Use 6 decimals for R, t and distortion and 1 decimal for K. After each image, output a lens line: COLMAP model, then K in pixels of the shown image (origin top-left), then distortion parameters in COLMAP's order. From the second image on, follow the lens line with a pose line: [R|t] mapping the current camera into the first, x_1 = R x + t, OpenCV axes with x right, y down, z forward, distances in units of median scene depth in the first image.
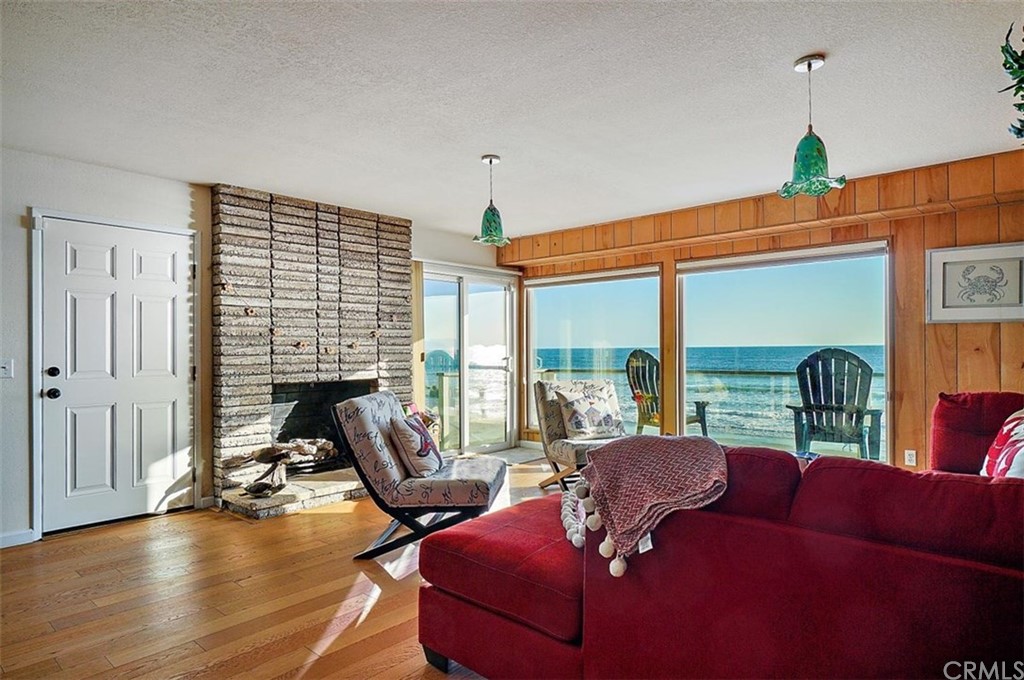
lens RADIAL K [[604.0, 0, 511.3], [0, 604.0, 342.6], [0, 0, 1]] dist [-0.010083, 0.003762]
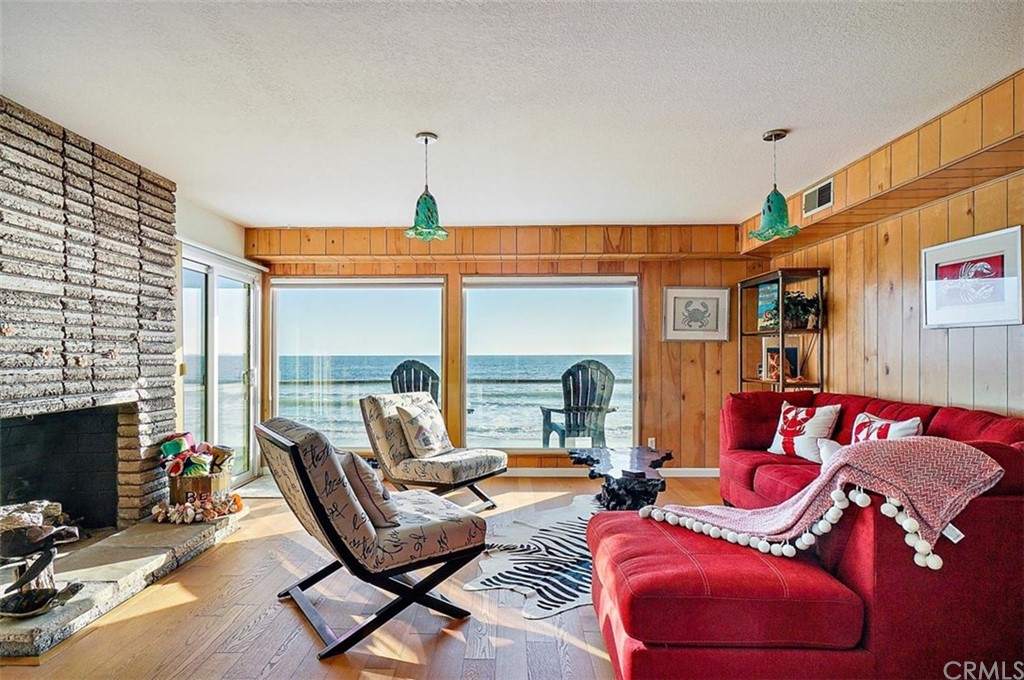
lens RADIAL K [[575.3, 0, 514.0], [0, 575.3, 349.5], [0, 0, 1]] dist [-0.012990, 0.000657]
pose [[0.748742, 0.014273, 0.662708, -0.357949], [-0.011543, 0.999897, -0.008493, 0.000197], [-0.662761, -0.001291, 0.748829, 0.234672]]
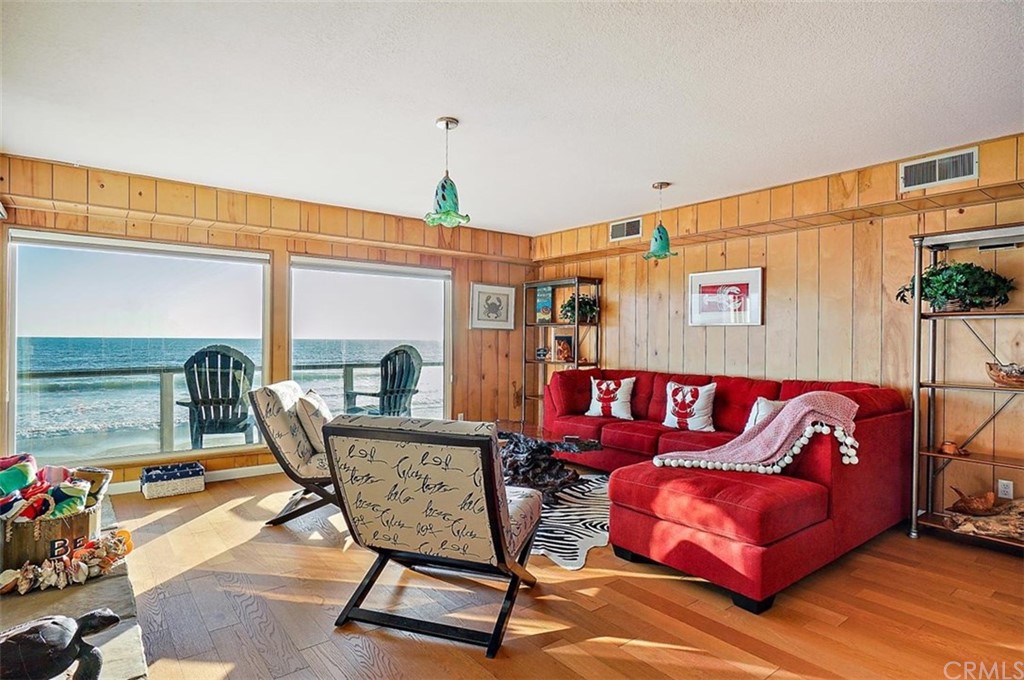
lens RADIAL K [[533.0, 0, 511.3], [0, 533.0, 335.7], [0, 0, 1]] dist [-0.013243, 0.002011]
pose [[0.171519, 0.018933, 0.984999, -0.565079], [-0.017310, 0.999719, -0.016202, 0.004092], [-0.985029, -0.014271, 0.171798, 0.588003]]
